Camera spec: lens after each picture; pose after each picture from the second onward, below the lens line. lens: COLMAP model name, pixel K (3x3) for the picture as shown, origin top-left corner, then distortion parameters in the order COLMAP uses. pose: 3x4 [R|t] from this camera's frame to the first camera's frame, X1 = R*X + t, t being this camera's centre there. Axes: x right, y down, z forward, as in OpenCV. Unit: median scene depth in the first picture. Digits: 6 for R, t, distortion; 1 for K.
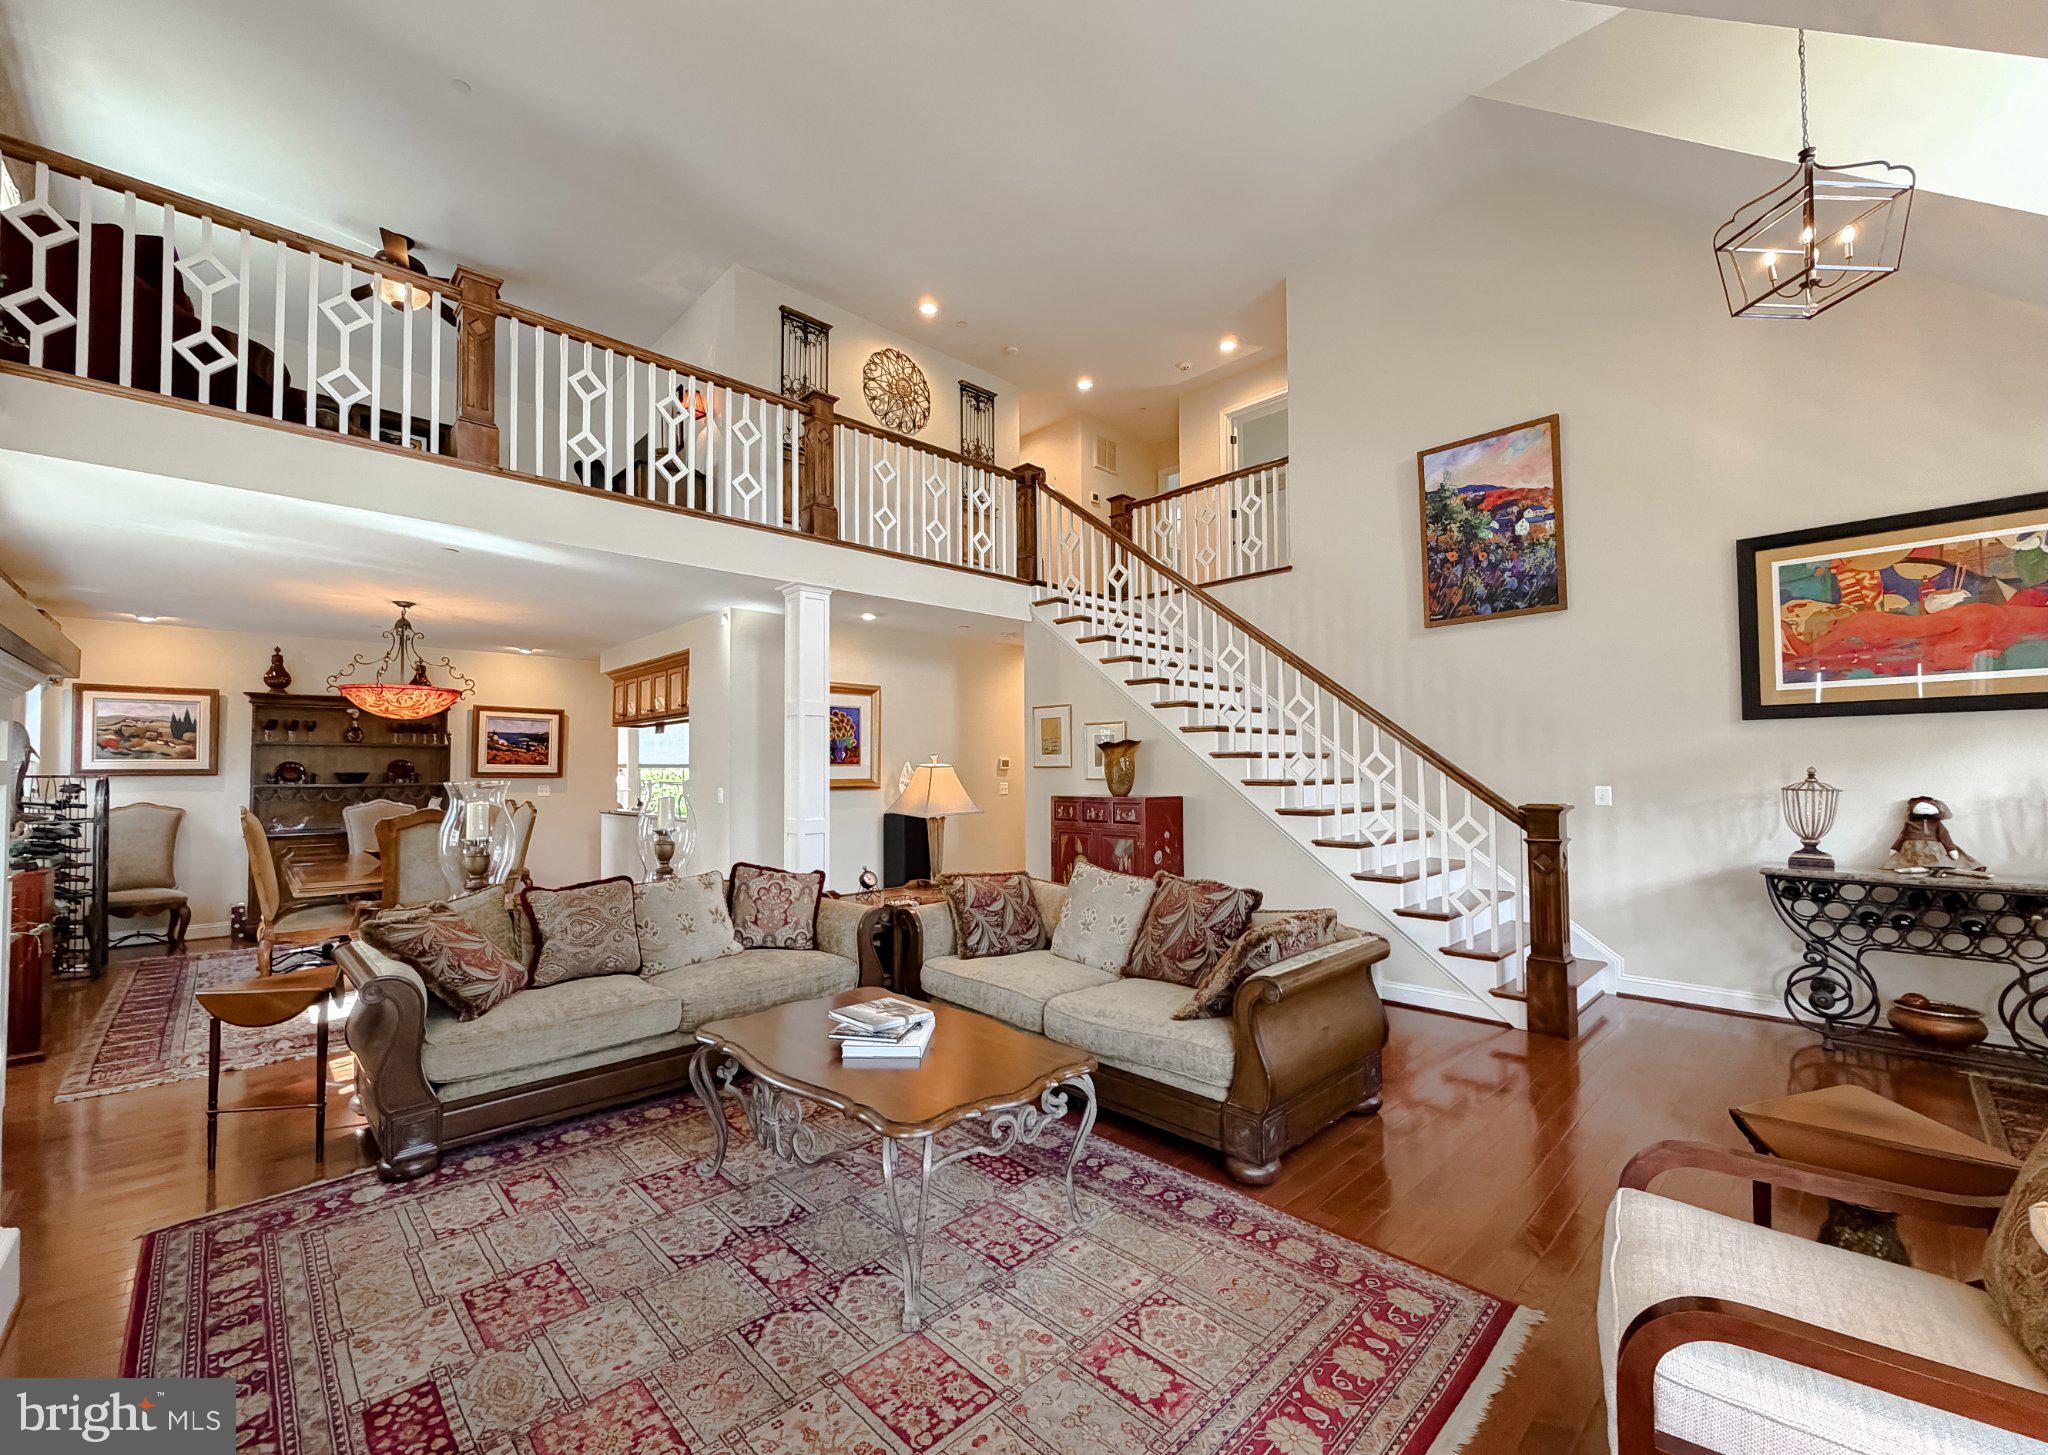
lens RADIAL K [[838.6, 0, 1012.9], [0, 838.6, 742.5], [0, 0, 1]] dist [0.000198, -0.000124]
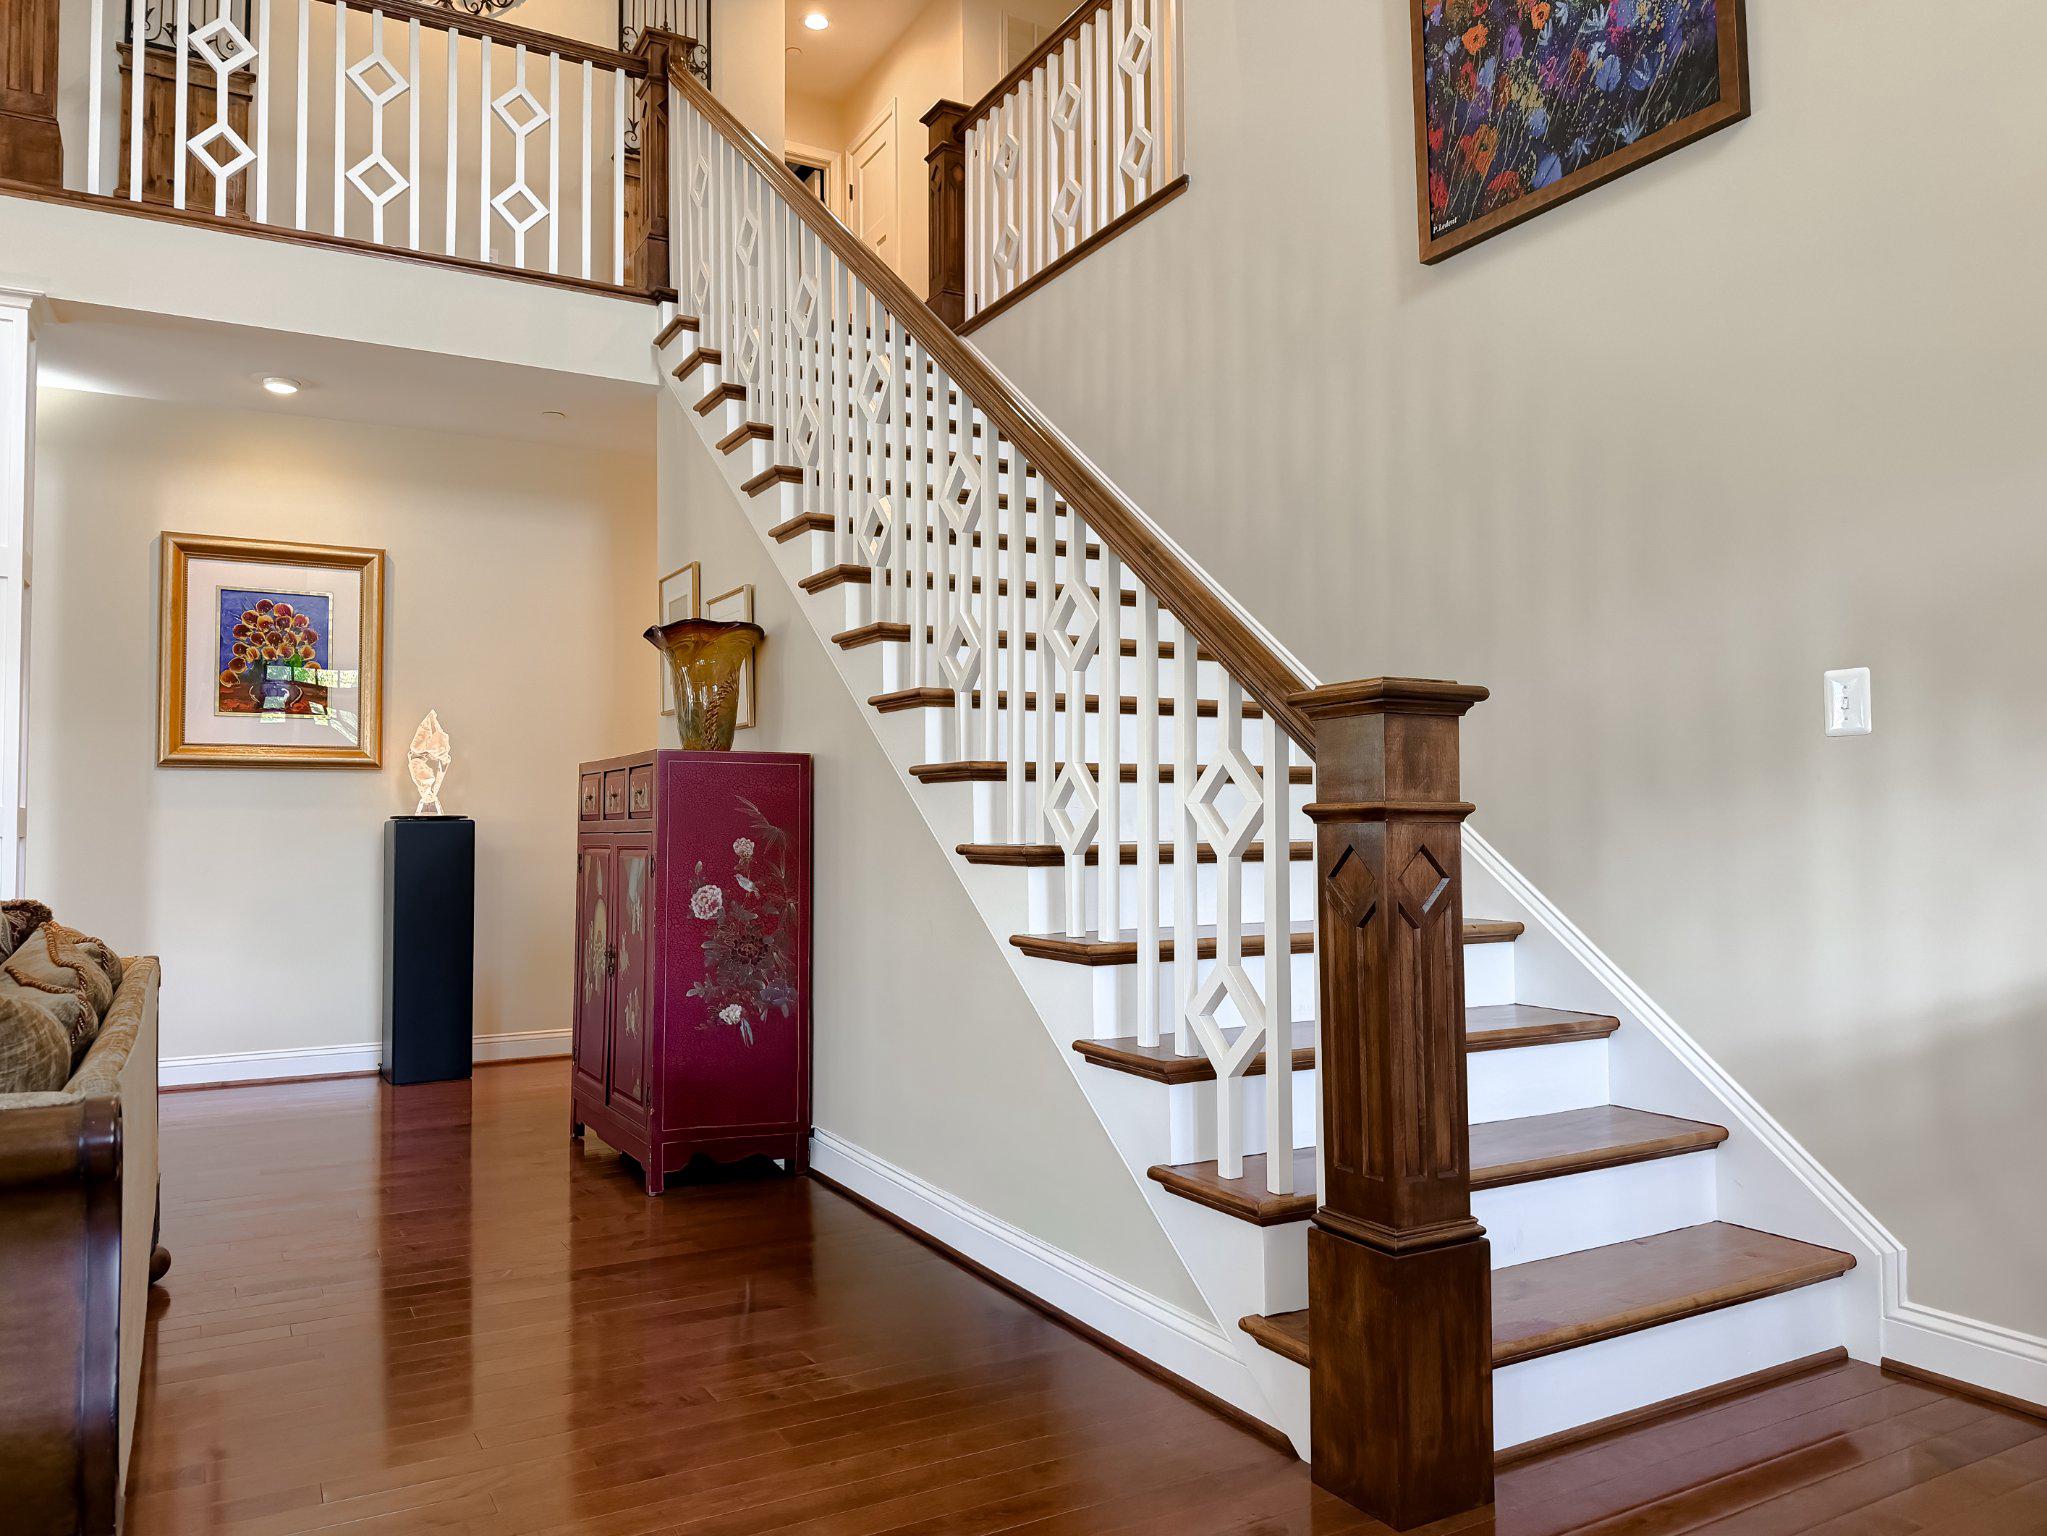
lens RADIAL K [[1462.9, 0, 1027.7], [0, 1462.9, 759.4], [0, 0, 1]] dist [0.029617, -0.012753]
pose [[0.968472, -0.013228, -0.248773, 0.486604], [0.010354, 0.999864, -0.012858, 0.079453], [0.248909, 0.009877, 0.968477, 0.364098]]
